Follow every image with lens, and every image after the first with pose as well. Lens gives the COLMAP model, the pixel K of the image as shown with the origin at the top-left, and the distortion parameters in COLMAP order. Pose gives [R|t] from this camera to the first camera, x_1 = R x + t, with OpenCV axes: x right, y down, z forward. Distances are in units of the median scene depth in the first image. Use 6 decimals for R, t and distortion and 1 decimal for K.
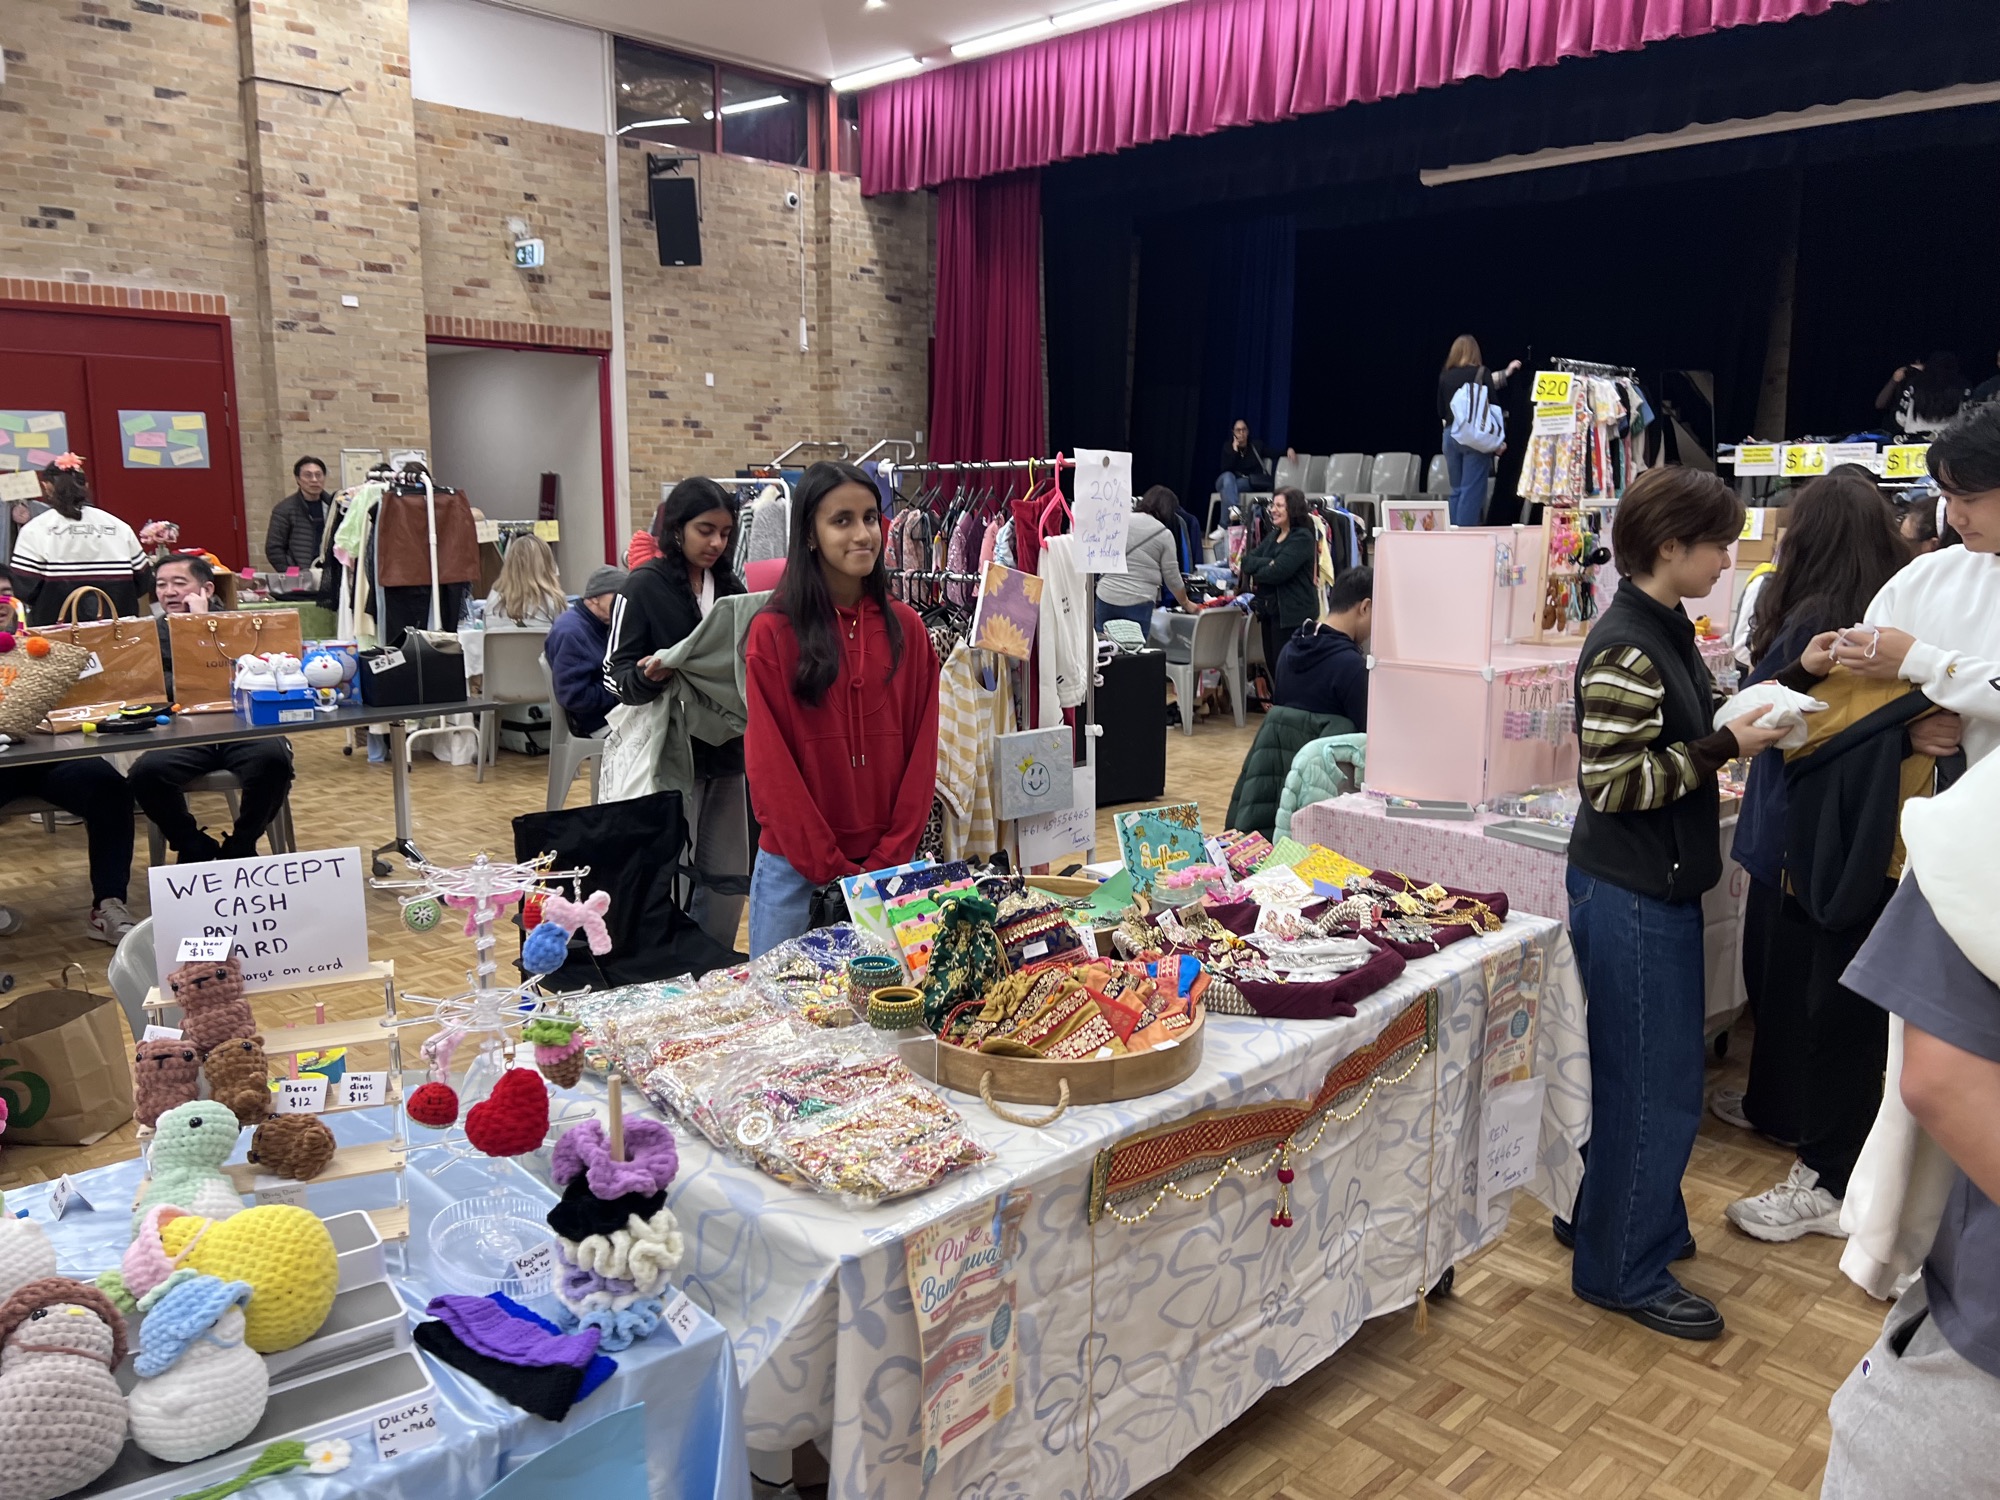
lens RADIAL K [[1495.8, 0, 1013.7], [0, 1495.8, 748.3], [0, 0, 1]] dist [0.043517, -0.046780]
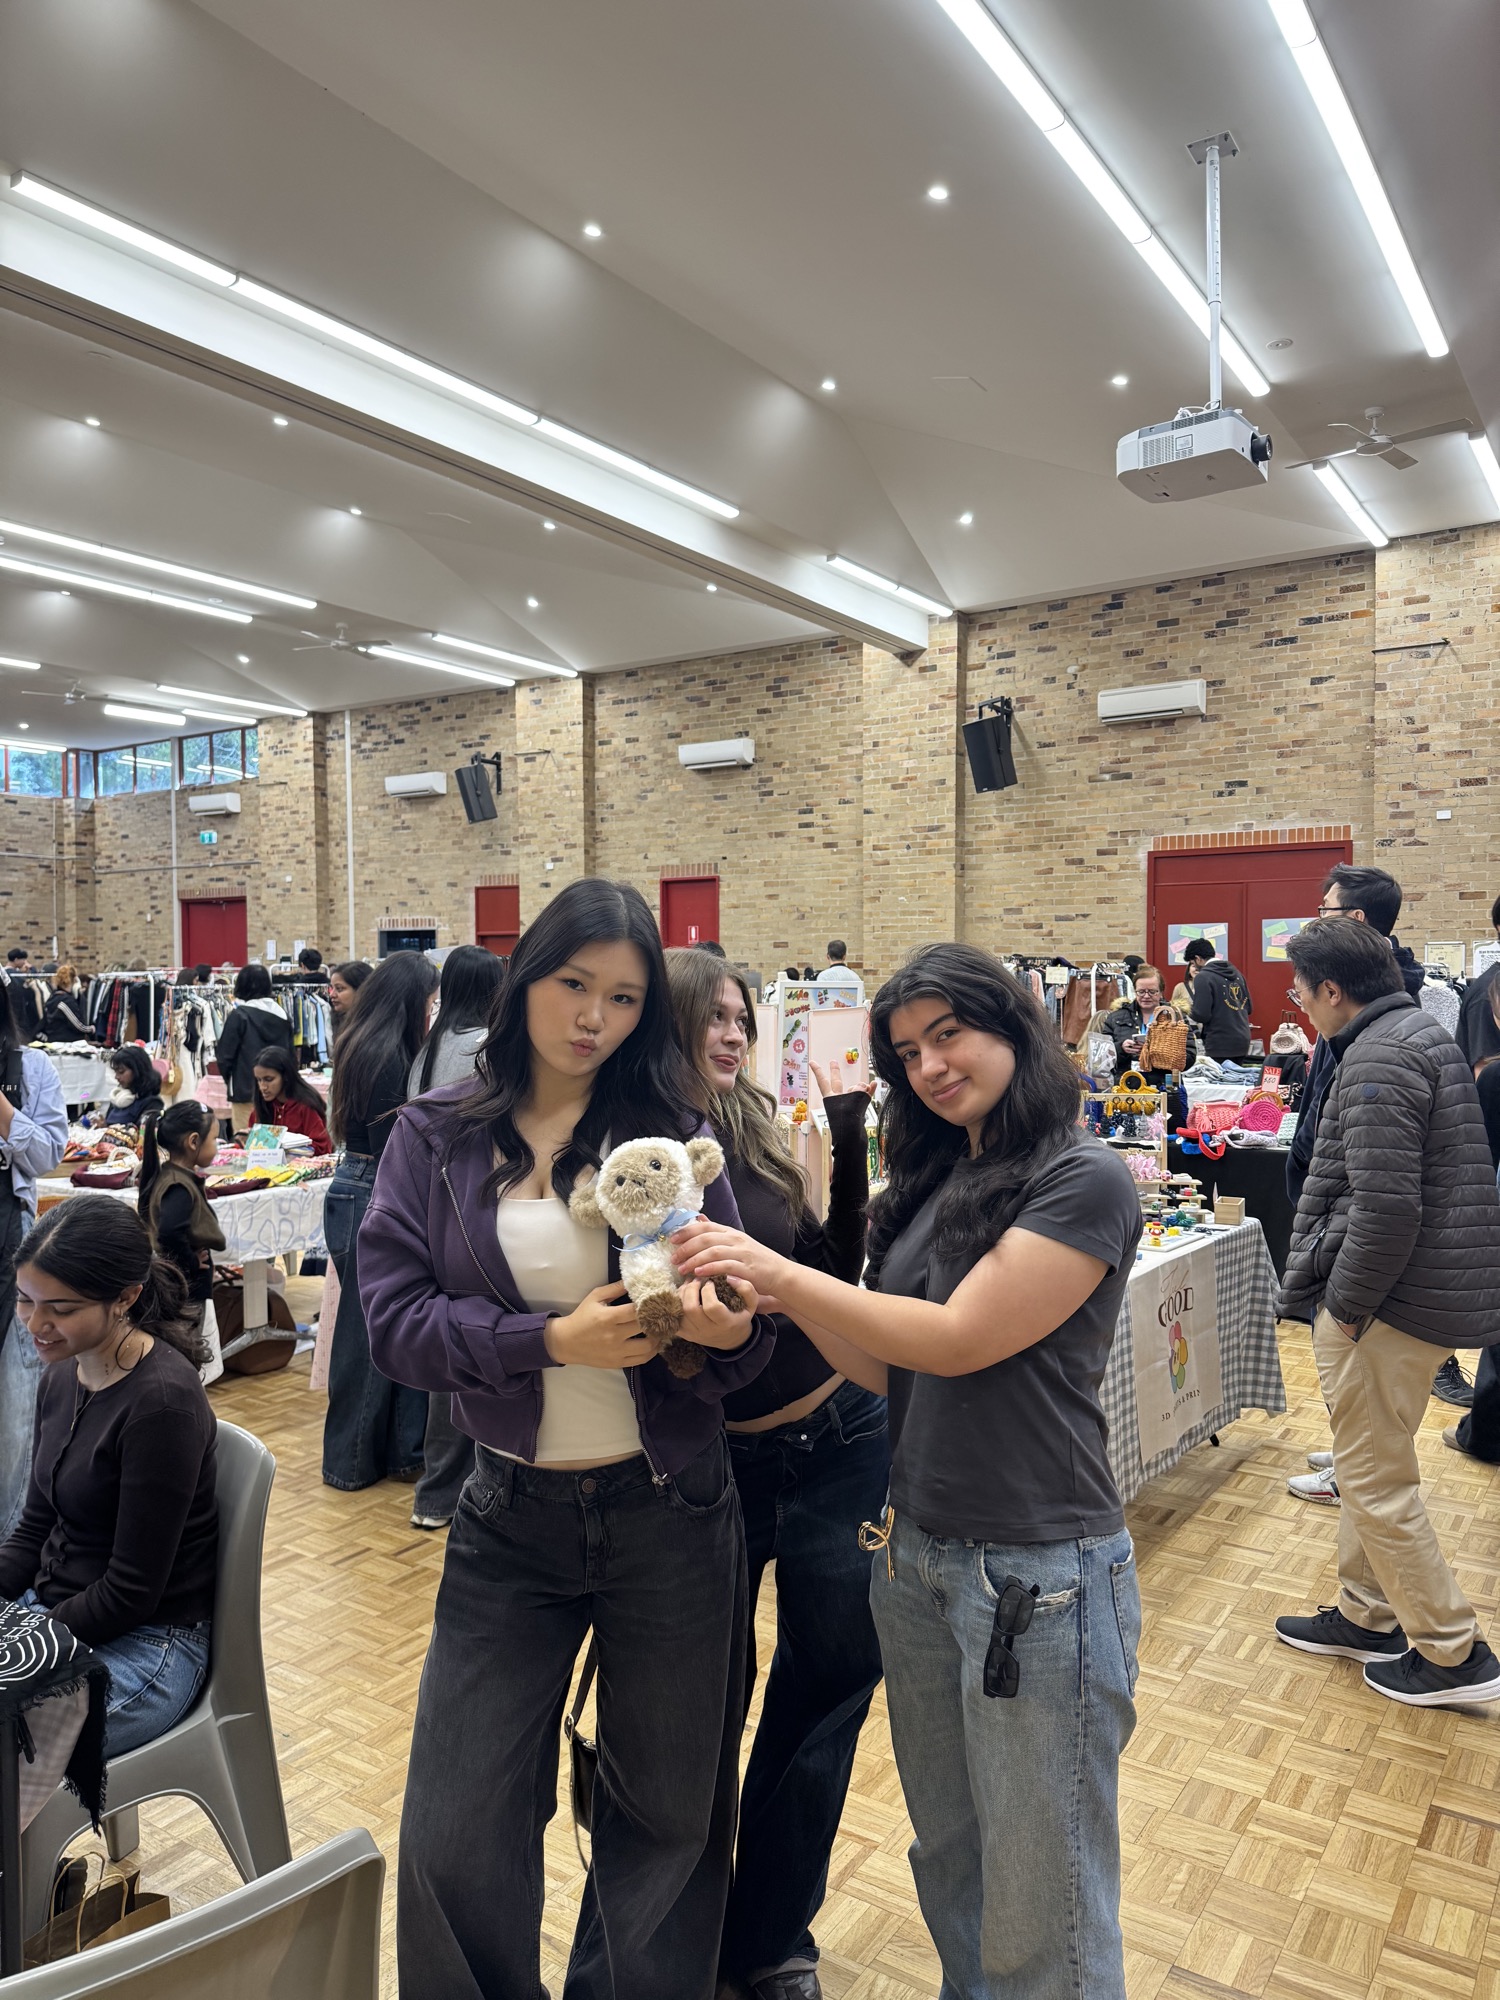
lens RADIAL K [[1390.2, 0, 750.0], [0, 1390.2, 1000.0], [0, 0, 1]] dist [0.199135, -0.435375]
pose [[0.180293, 0.012910, -0.983528, 0.511966], [-0.168087, 0.985610, -0.017875, -0.049209], [0.969145, 0.168541, 0.179868, 0.311601]]
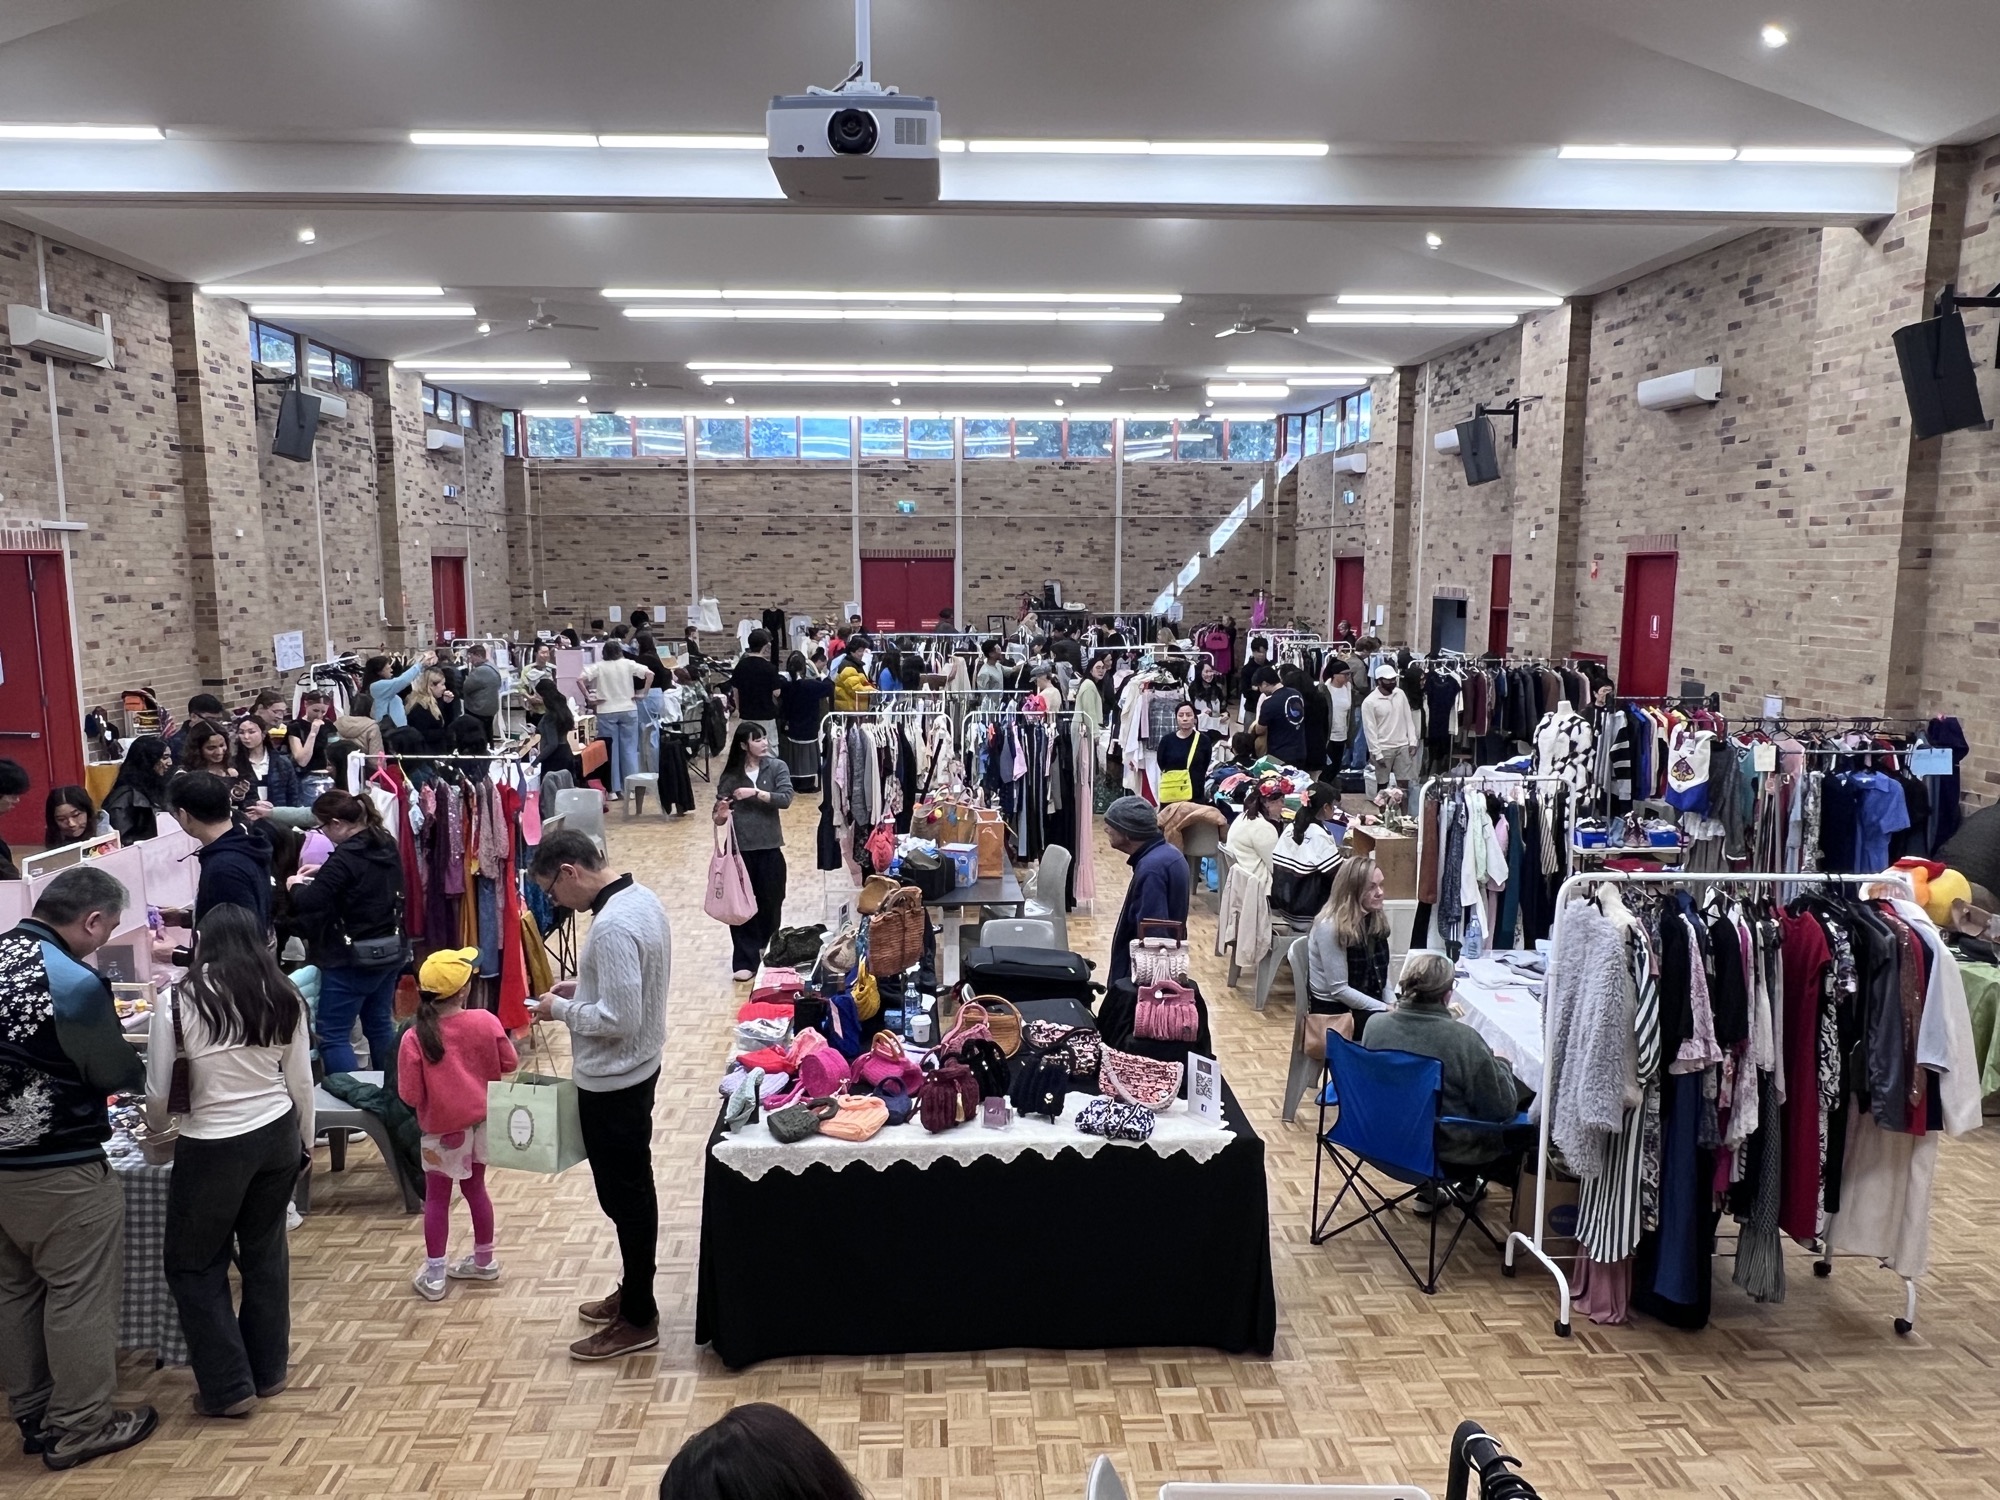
lens RADIAL K [[1396.2, 0, 973.2], [0, 1396.2, 761.0], [0, 0, 1]] dist [0.009803, -0.006714]
pose [[-0.682974, 0.092508, -0.724561, 0.274667], [-0.134354, 0.959114, 0.249097, -0.238190], [0.717980, 0.267474, -0.642622, 0.872136]]
